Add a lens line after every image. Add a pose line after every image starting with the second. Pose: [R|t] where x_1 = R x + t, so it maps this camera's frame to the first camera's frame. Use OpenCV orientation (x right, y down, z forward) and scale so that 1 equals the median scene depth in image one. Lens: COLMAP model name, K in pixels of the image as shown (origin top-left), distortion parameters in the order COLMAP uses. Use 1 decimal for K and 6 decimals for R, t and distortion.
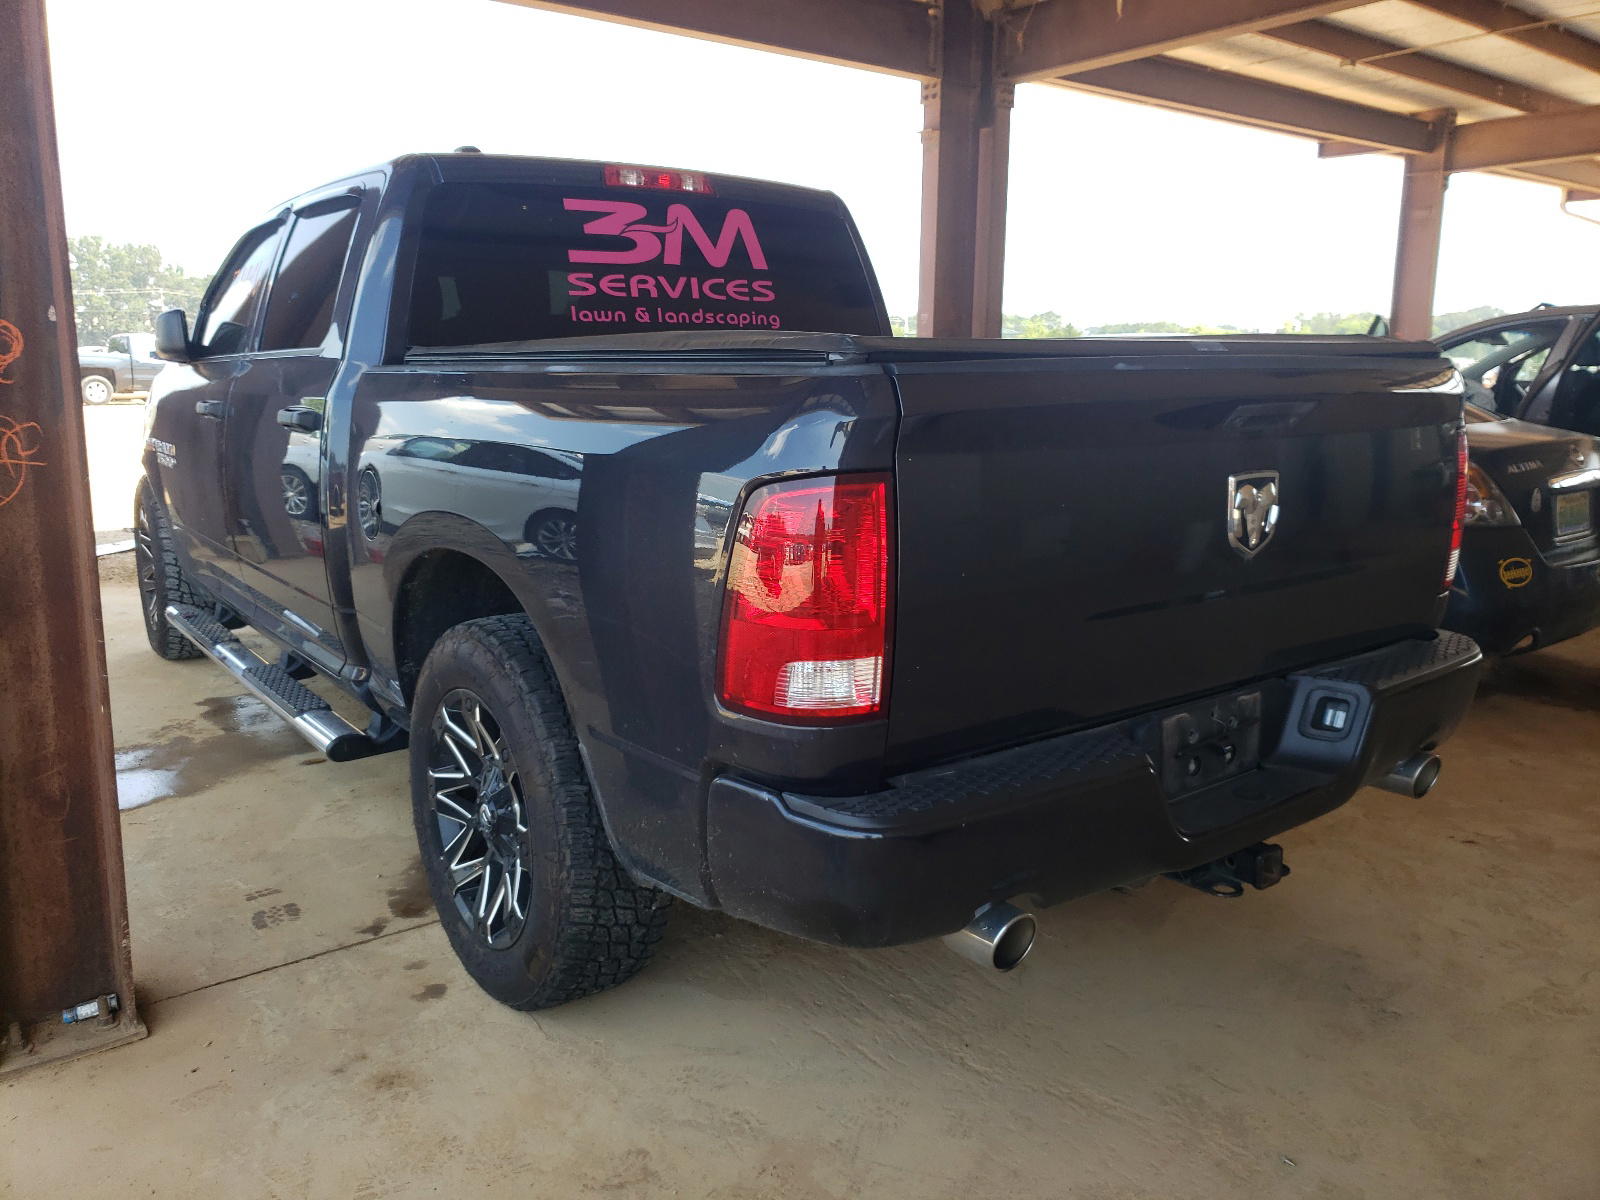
lens RADIAL K [[1256.1, 0, 800.0], [0, 1256.1, 600.0], [0, 0, 1]] dist [-0.000490, 0.006085]
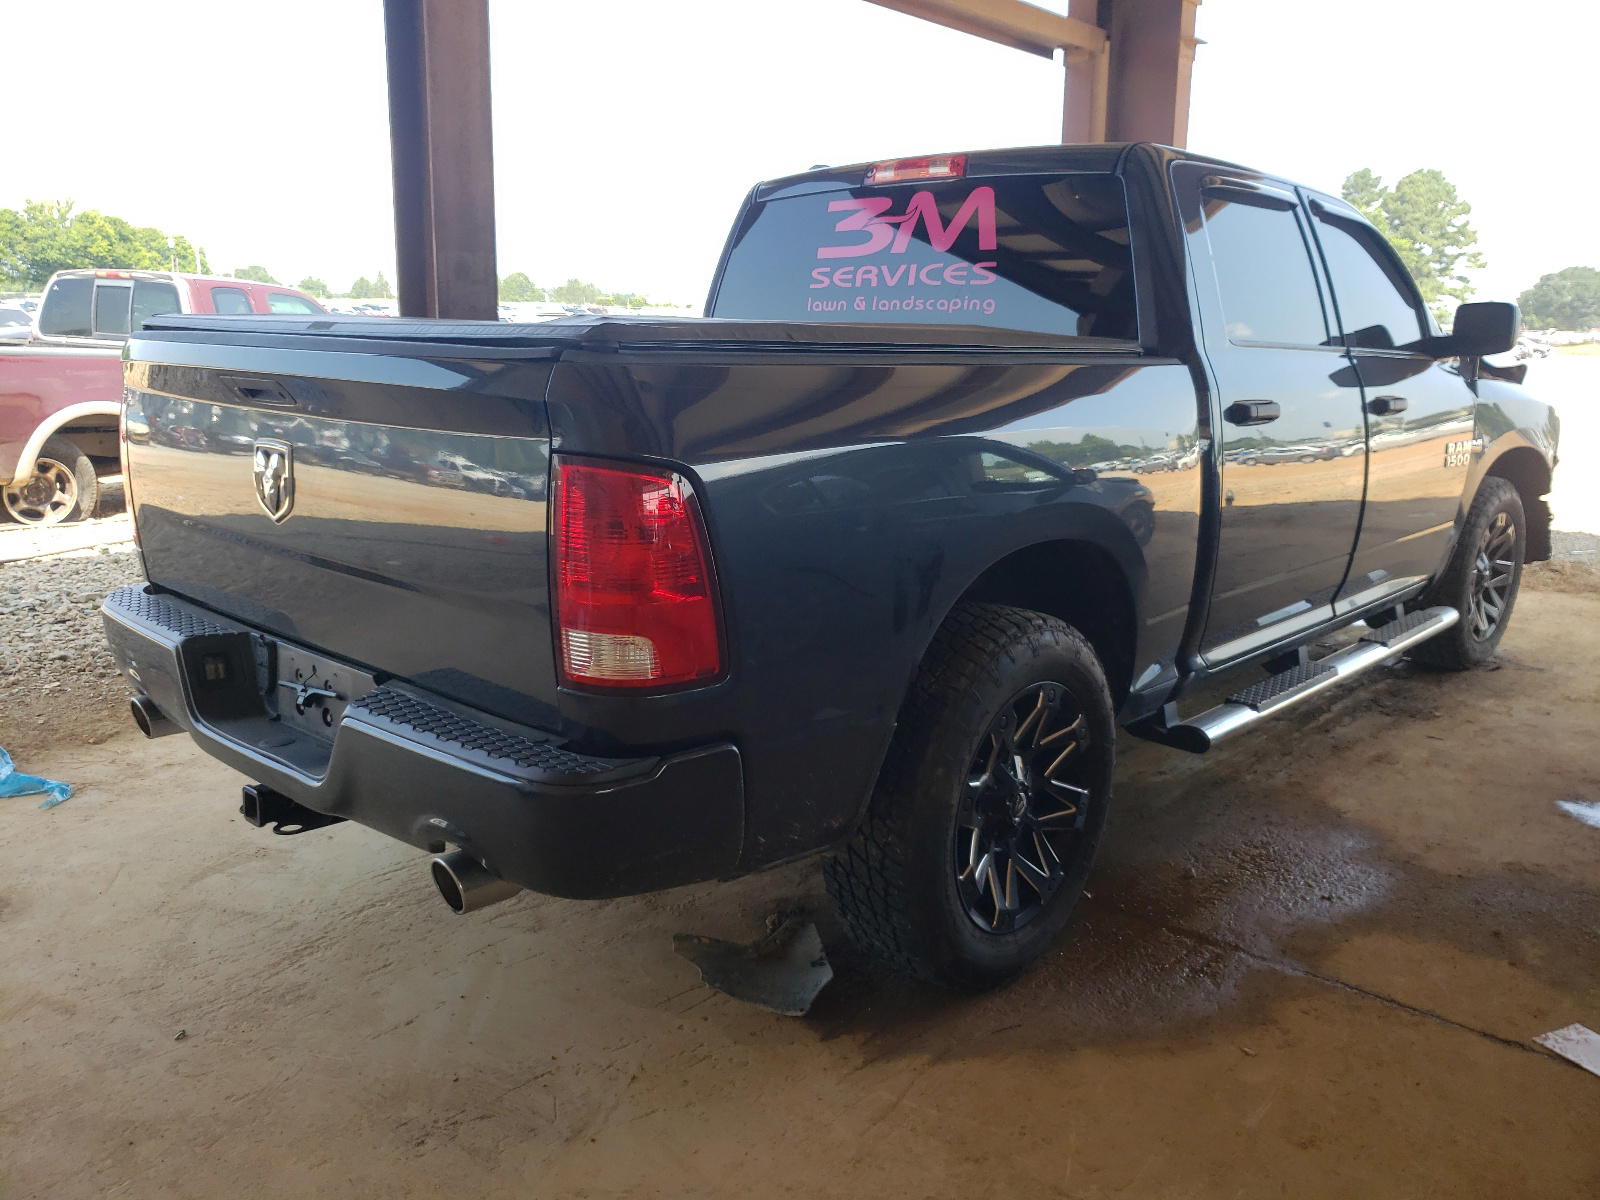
lens RADIAL K [[1256.1, 0, 800.0], [0, 1256.1, 600.0], [0, 0, 1]] dist [-0.000490, 0.006085]
pose [[0.173260, 0.202960, -0.963737, 0.941049], [-0.204042, 0.964703, 0.166481, -0.151287], [0.963508, 0.167798, 0.208556, 0.770281]]
